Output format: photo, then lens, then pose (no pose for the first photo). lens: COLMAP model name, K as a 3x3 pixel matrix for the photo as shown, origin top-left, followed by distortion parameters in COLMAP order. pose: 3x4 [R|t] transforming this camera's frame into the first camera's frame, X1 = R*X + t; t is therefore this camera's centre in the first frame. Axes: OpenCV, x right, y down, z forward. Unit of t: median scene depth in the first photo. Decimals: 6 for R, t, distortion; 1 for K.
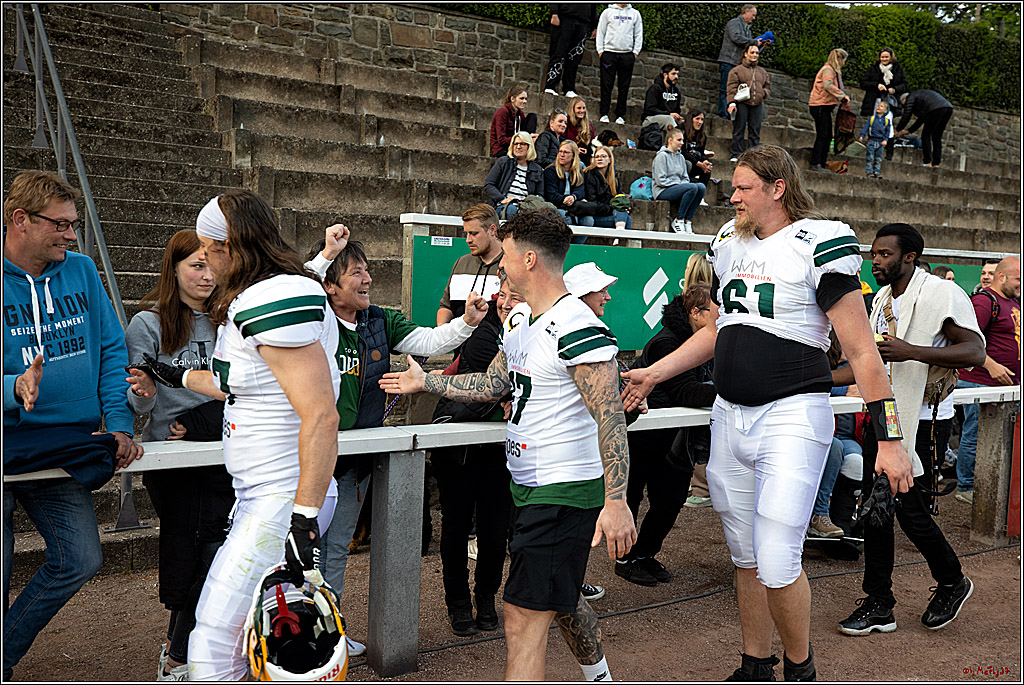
lens RADIAL K [[975.2, 0, 513.1], [0, 975.2, 342.0], [0, 0, 1]] dist [0.050438, 0.000000]
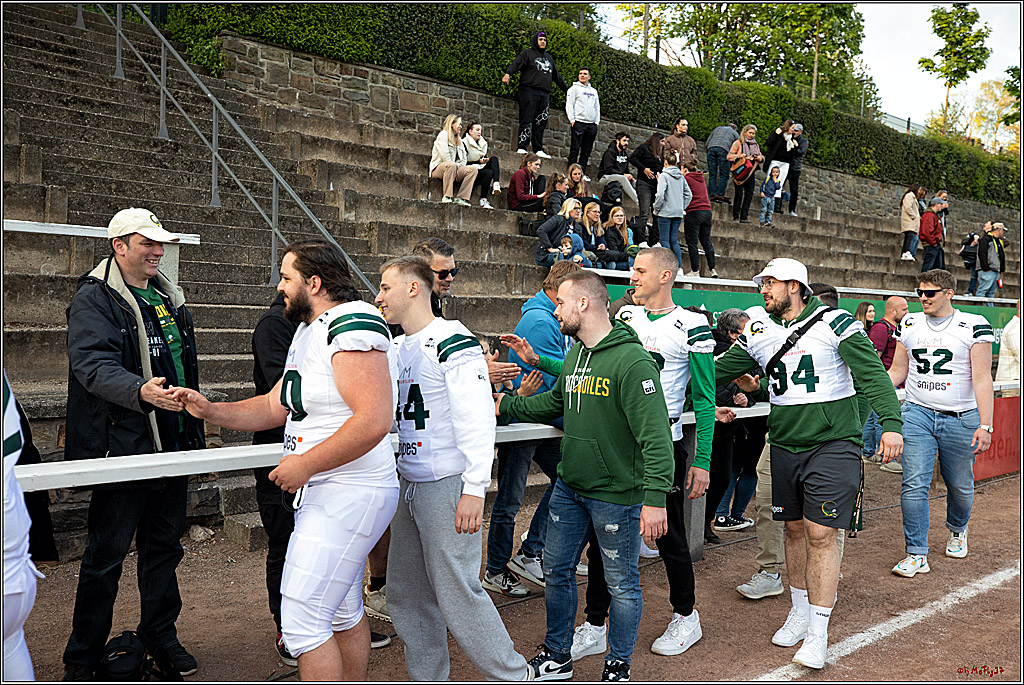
lens RADIAL K [[975.2, 0, 519.1], [0, 975.2, 339.9], [0, 0, 1]] dist [0.050438, 0.000000]
pose [[0.979533, -0.006727, 0.201173, -0.219239], [0.011886, 0.999630, -0.024446, 0.002332], [-0.200934, 0.026337, 0.979251, -0.163856]]
